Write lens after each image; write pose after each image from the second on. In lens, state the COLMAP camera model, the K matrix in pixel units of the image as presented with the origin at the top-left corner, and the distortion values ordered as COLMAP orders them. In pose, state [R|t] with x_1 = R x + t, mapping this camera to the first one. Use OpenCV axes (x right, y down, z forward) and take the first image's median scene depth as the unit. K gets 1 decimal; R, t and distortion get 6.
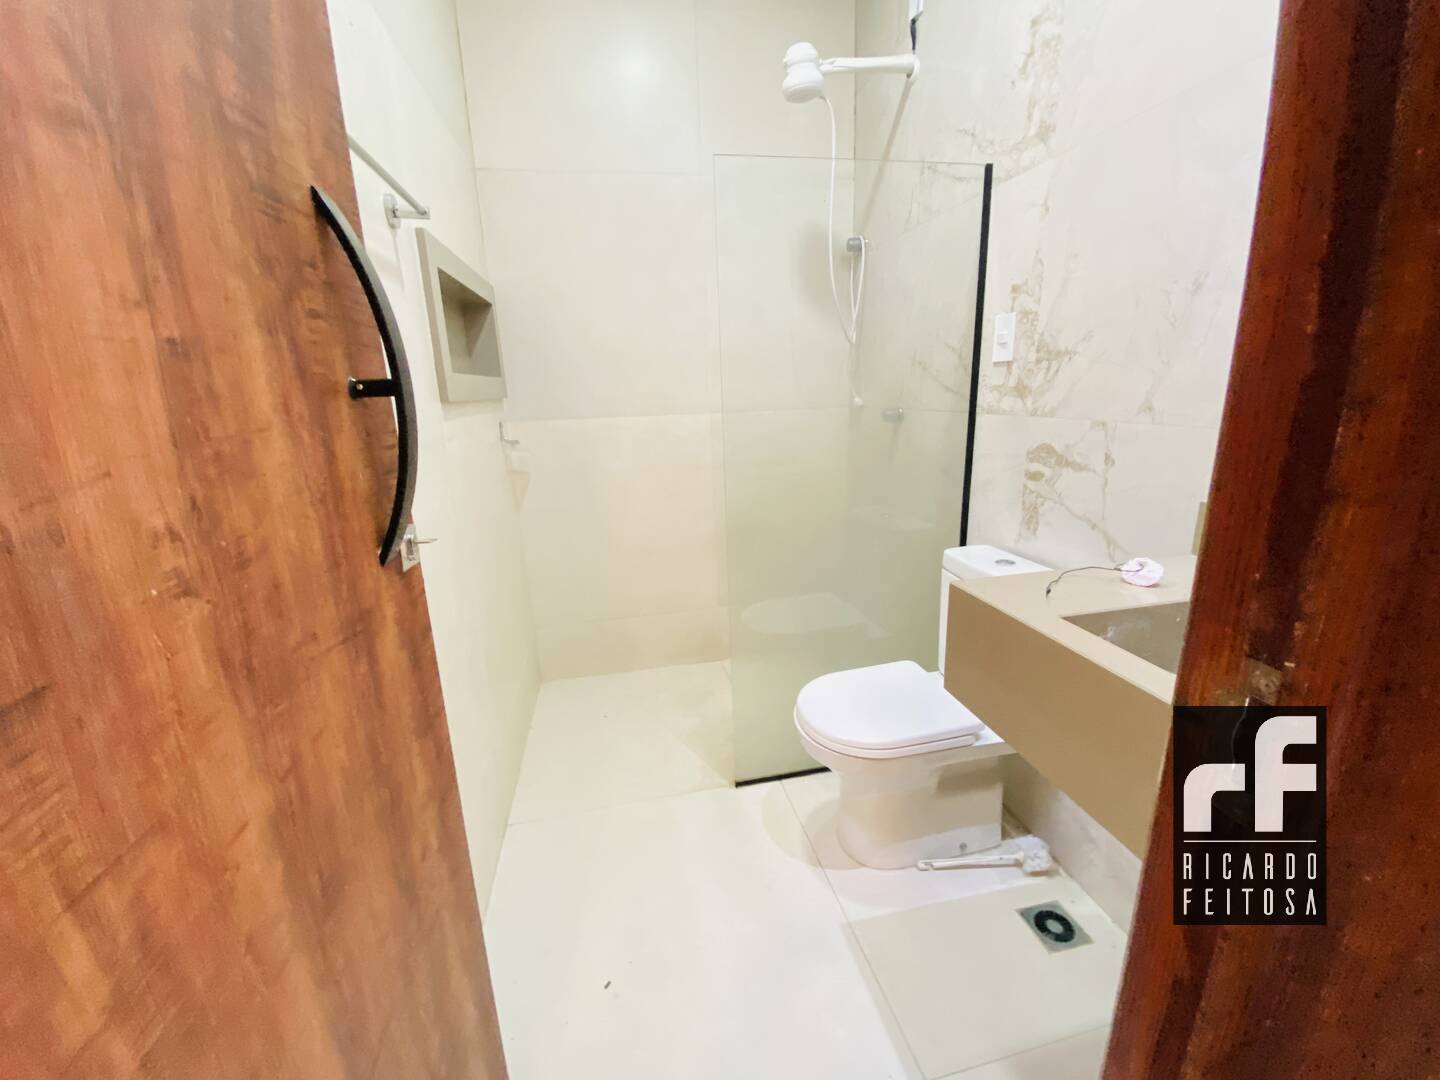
lens RADIAL K [[587.3, 0, 724.3], [0, 587.3, 538.9], [0, 0, 1]] dist [-0.007801, -0.005377]
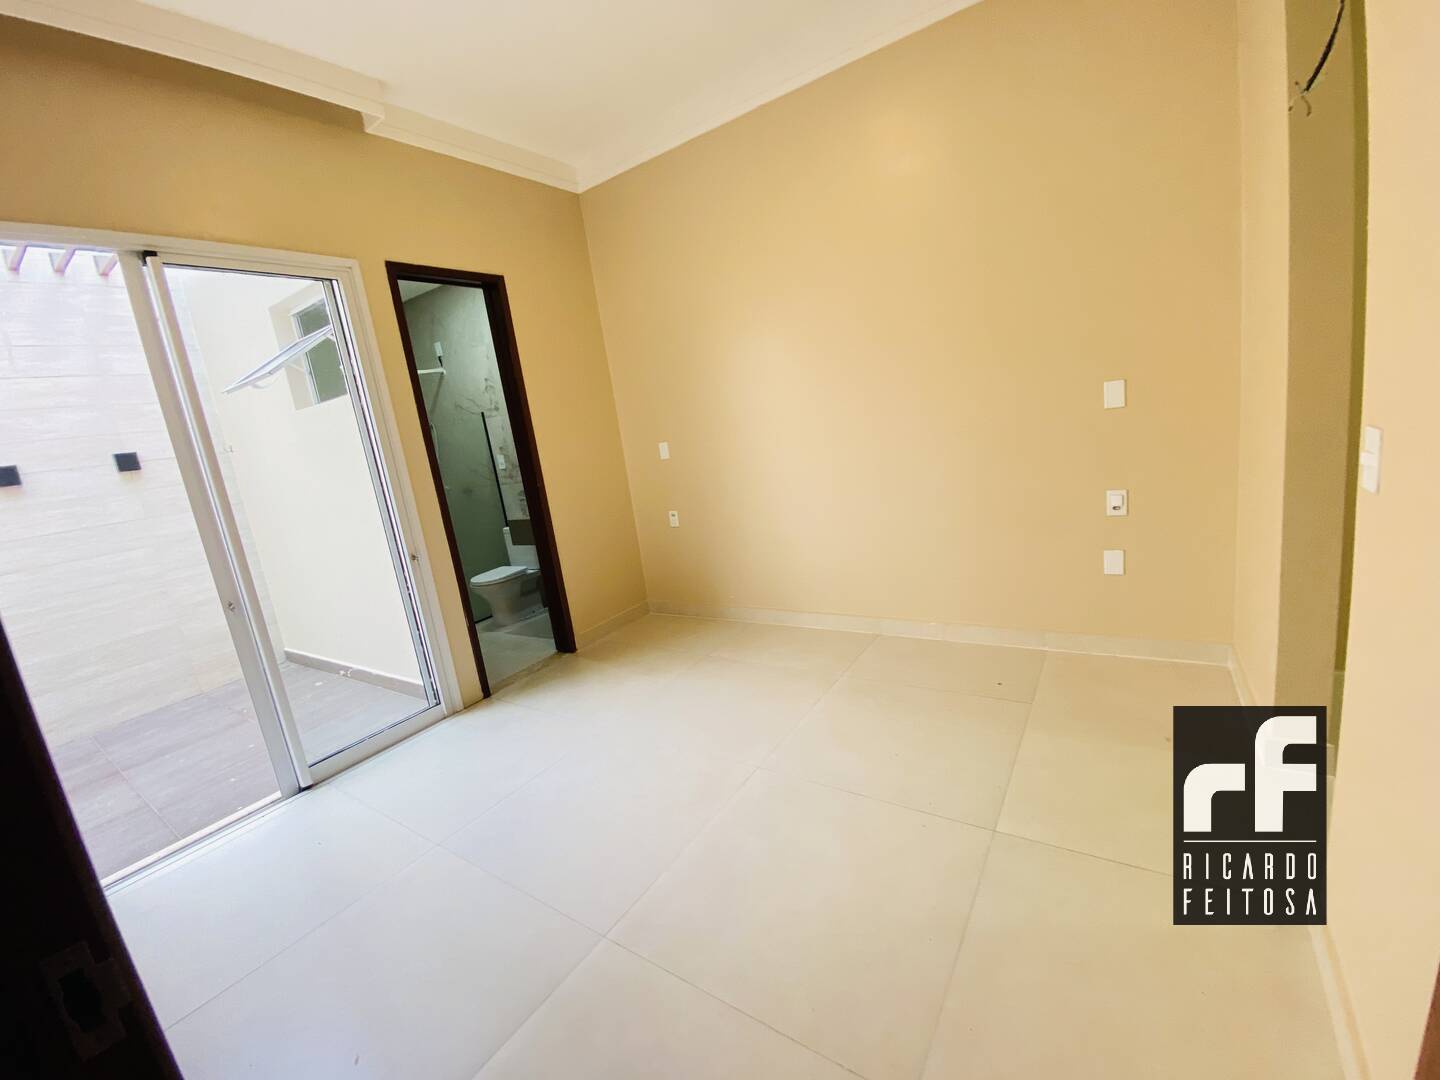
lens RADIAL K [[587.3, 0, 723.1], [0, 587.3, 536.0], [0, 0, 1]] dist [-0.007801, -0.005377]
pose [[0.697109, -0.198985, 0.688799, -1.051765], [0.294075, 0.955539, -0.021581, 0.513065], [-0.653879, 0.217603, 0.724631, -2.212373]]
